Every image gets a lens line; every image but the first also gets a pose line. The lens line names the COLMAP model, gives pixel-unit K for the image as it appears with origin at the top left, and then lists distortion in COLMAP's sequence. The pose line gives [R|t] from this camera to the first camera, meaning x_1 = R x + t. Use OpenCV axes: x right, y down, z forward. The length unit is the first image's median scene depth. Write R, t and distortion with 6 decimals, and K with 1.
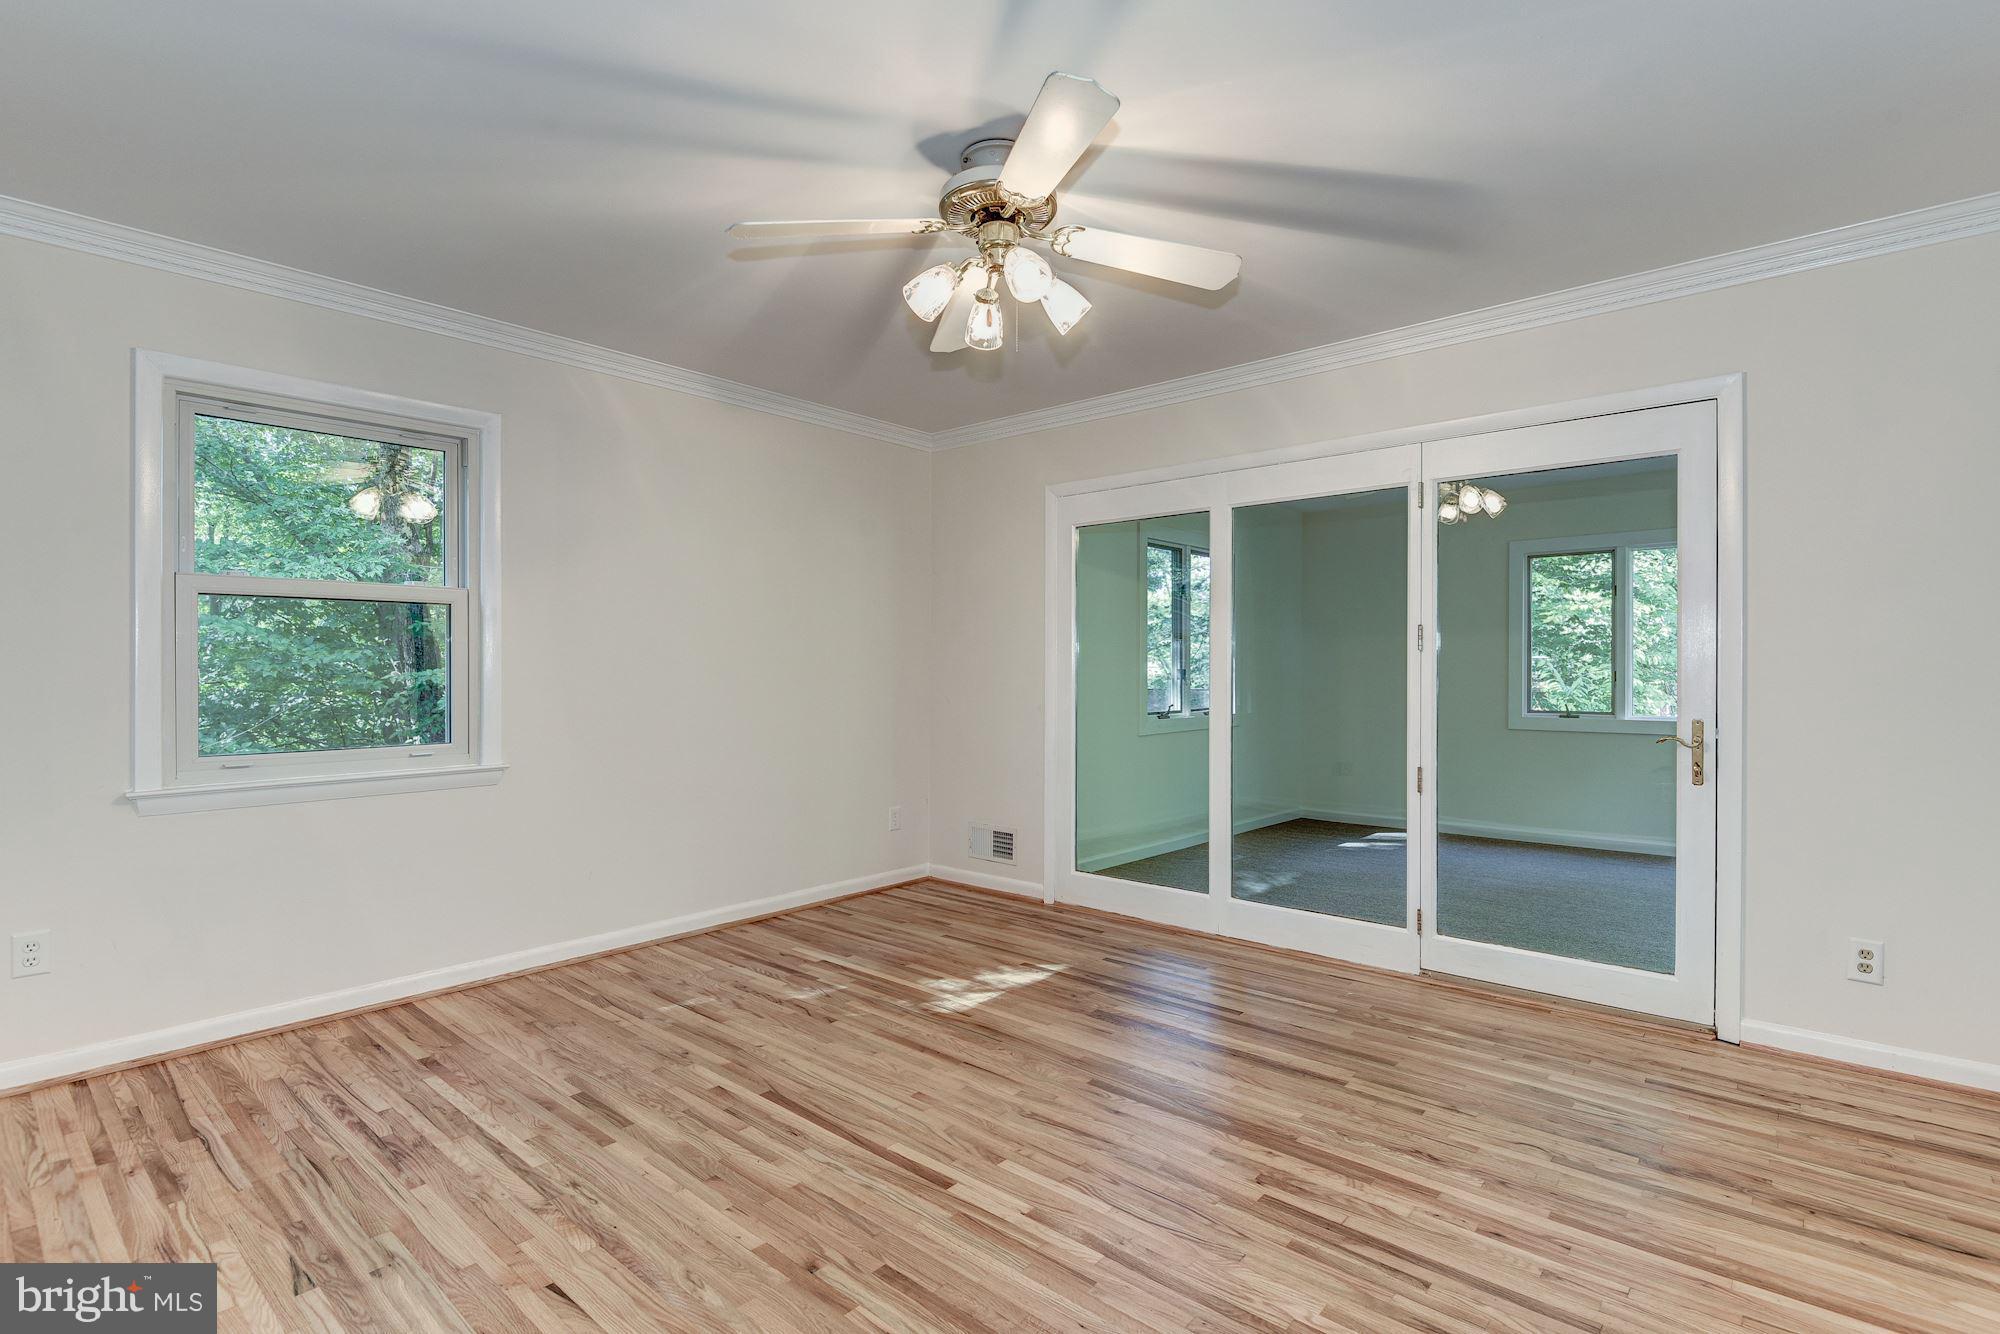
lens RADIAL K [[946.8, 0, 1008.4], [0, 946.8, 667.8], [0, 0, 1]] dist [0.000330, -0.007540]
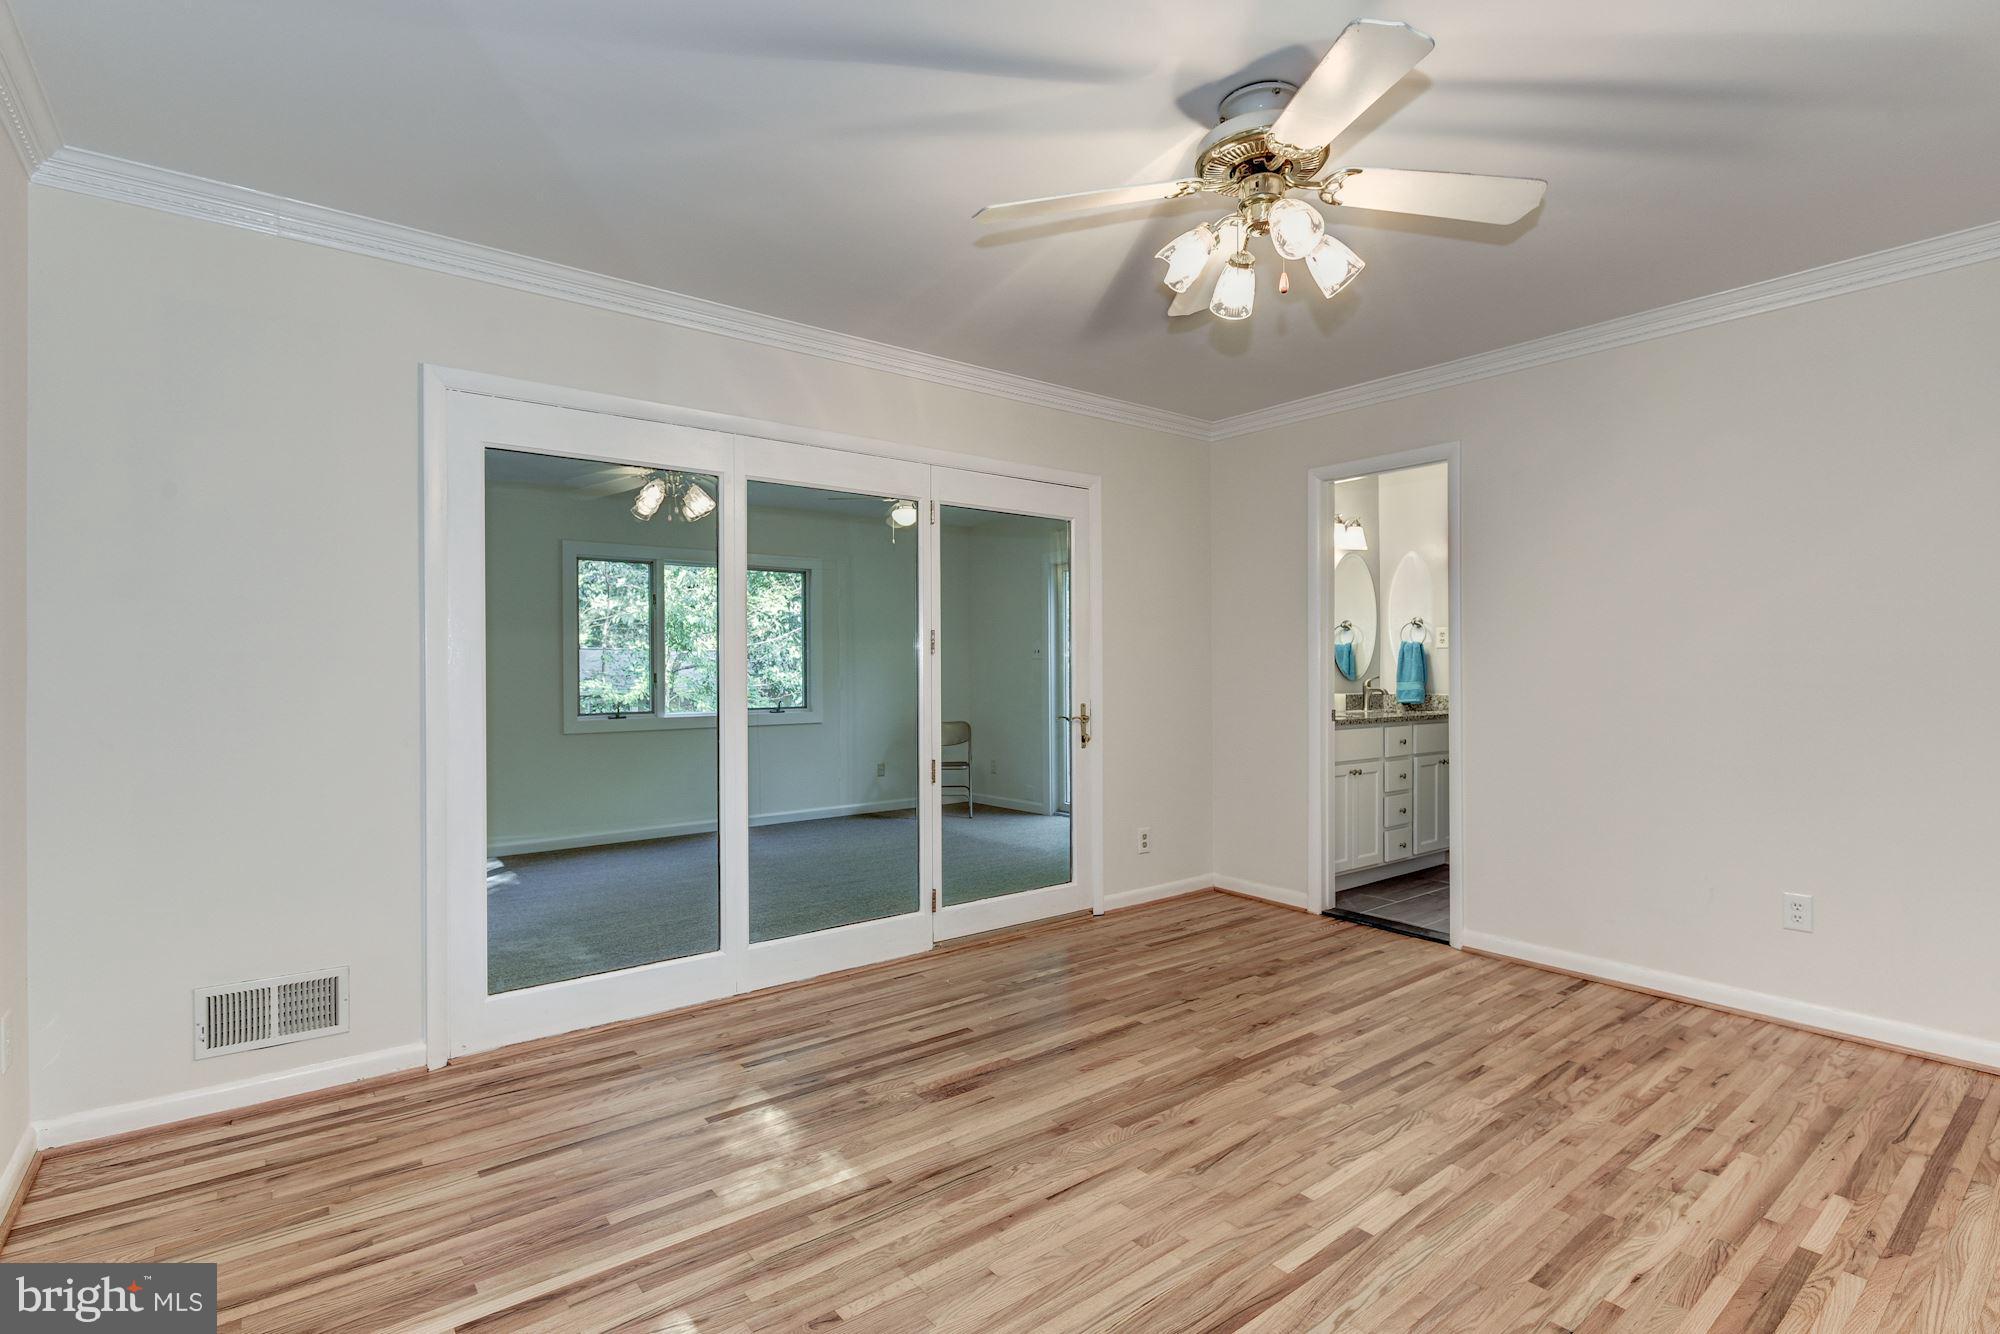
lens RADIAL K [[946.8, 0, 1006.6], [0, 946.8, 662.1], [0, 0, 1]] dist [0.000330, -0.007540]
pose [[0.189740, 0.005250, 0.981820, -0.665185], [0.006555, 0.999957, -0.006614, 0.000866], [-0.981812, 0.007691, 0.189698, 0.754446]]
